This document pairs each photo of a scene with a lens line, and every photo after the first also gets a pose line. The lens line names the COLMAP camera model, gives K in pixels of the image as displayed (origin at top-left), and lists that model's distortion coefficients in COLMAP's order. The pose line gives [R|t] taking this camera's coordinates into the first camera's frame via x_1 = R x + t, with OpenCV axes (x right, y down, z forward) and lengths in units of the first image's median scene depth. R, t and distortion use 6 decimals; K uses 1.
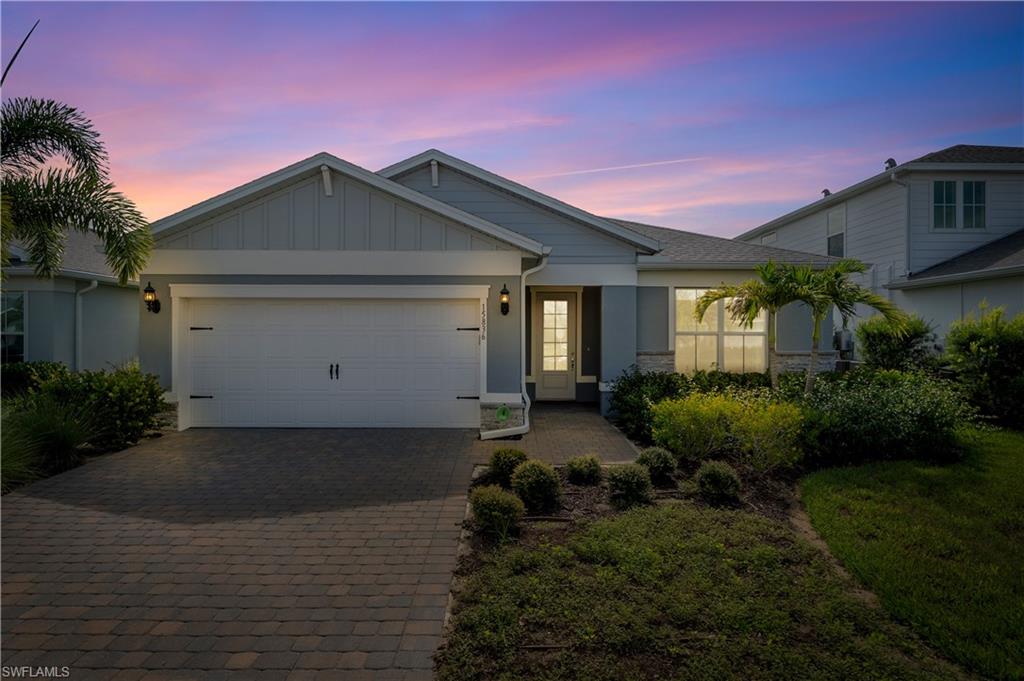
lens RADIAL K [[535.0, 0, 512.0], [0, 535.0, 340.5], [0, 0, 1]] dist [-0.002100, -0.000105]
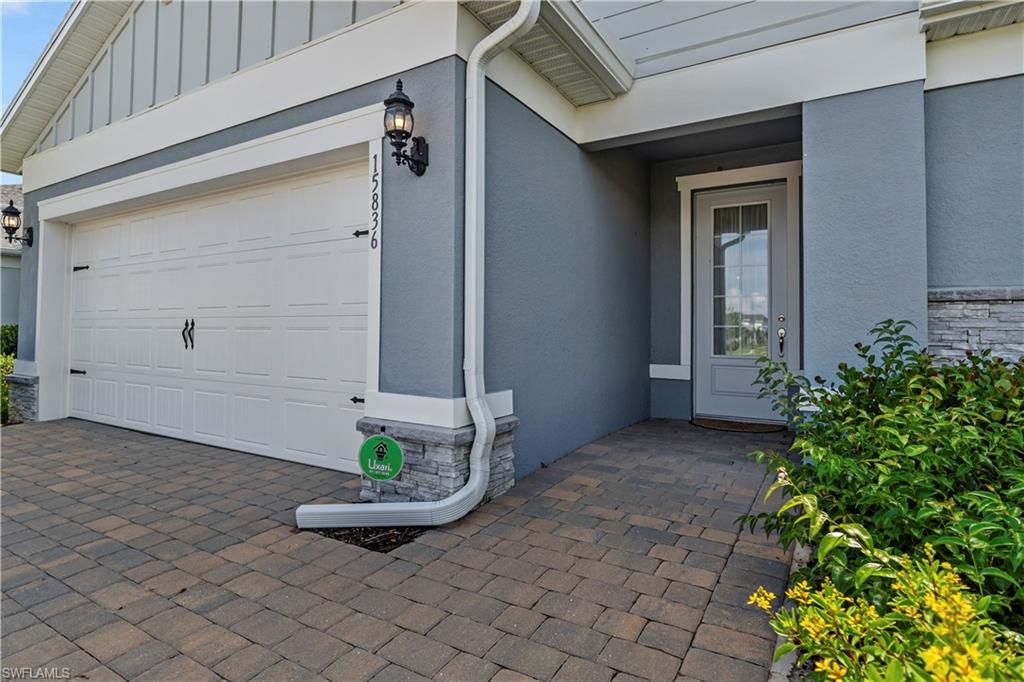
lens RADIAL K [[535.0, 0, 512.0], [0, 535.0, 341.0], [0, 0, 1]] dist [-0.002100, -0.000105]
pose [[0.857271, 0.013216, -0.514696, 0.222775], [-0.004560, 0.999826, 0.018078, 0.054988], [0.514845, -0.013151, 0.857182, 0.727686]]
